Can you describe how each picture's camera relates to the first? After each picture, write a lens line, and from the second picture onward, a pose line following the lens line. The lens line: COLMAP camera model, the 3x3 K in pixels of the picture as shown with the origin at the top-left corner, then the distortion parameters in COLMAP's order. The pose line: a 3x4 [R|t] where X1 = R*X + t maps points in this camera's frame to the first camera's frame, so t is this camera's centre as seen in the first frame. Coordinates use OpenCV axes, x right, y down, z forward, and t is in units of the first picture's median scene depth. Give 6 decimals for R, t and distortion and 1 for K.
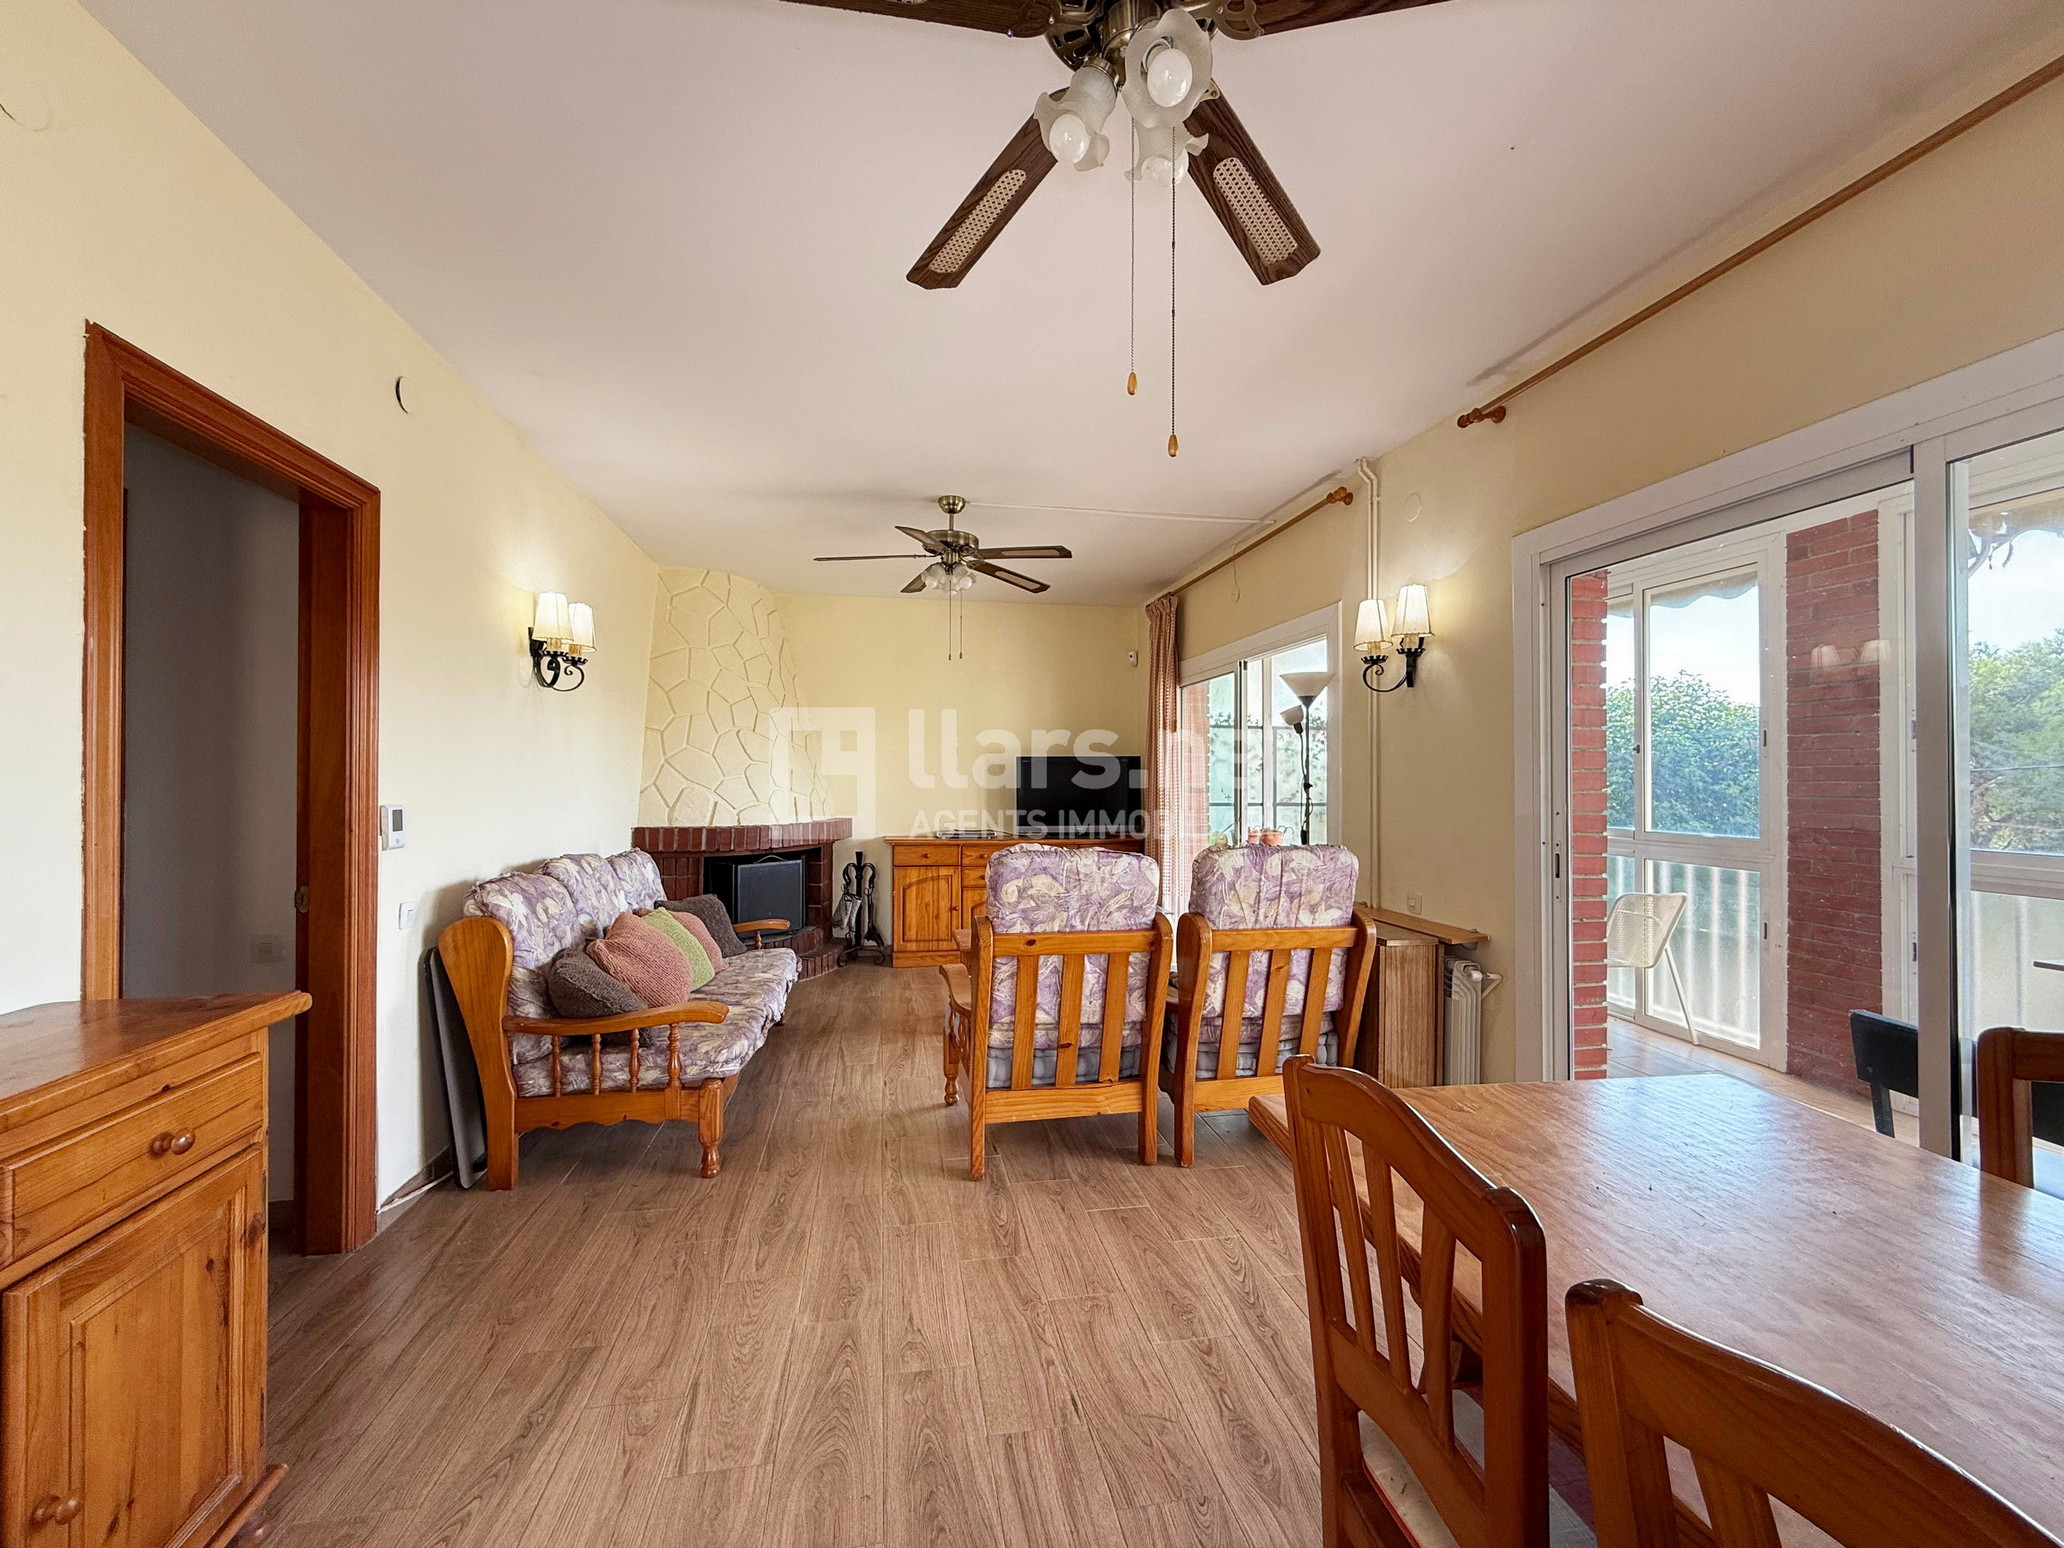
lens RADIAL K [[837.8, 0, 1026.0], [0, 837.8, 772.2], [0, 0, 1]] dist [-0.001181, -0.000142]
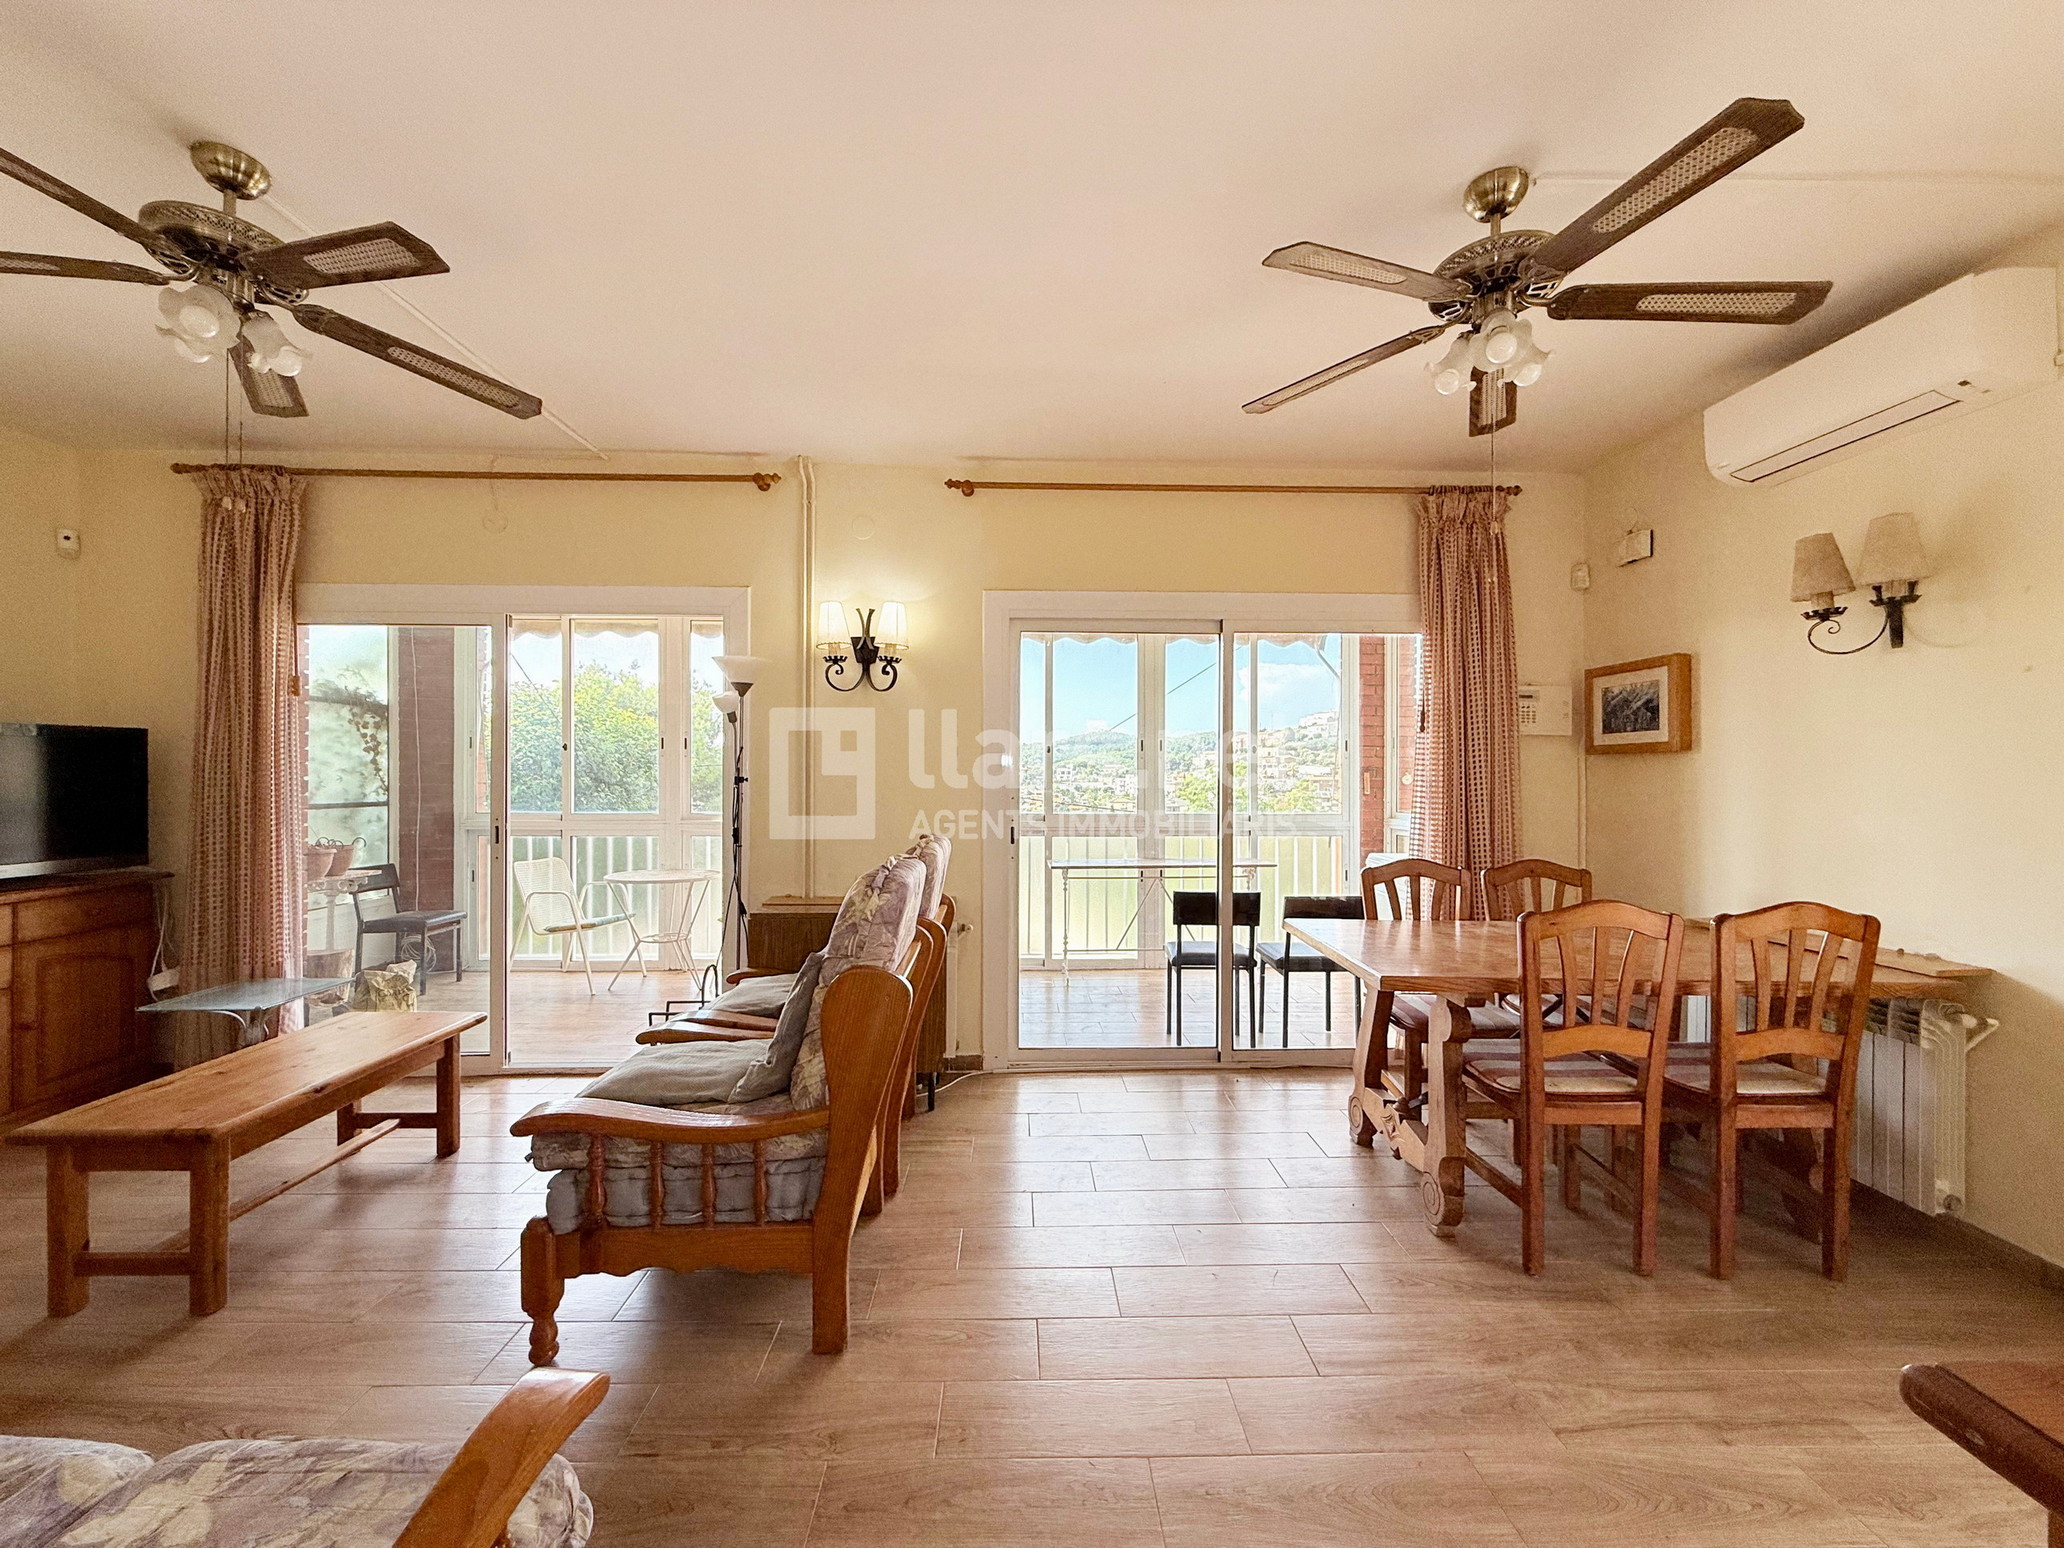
lens RADIAL K [[837.8, 0, 1026.0], [0, 837.8, 772.2], [0, 0, 1]] dist [-0.001181, -0.000142]
pose [[0.155484, 0.010450, 0.987783, -0.577756], [-0.014834, 0.999856, -0.008242, 0.012387], [-0.987727, -0.013372, 0.155616, 0.593026]]
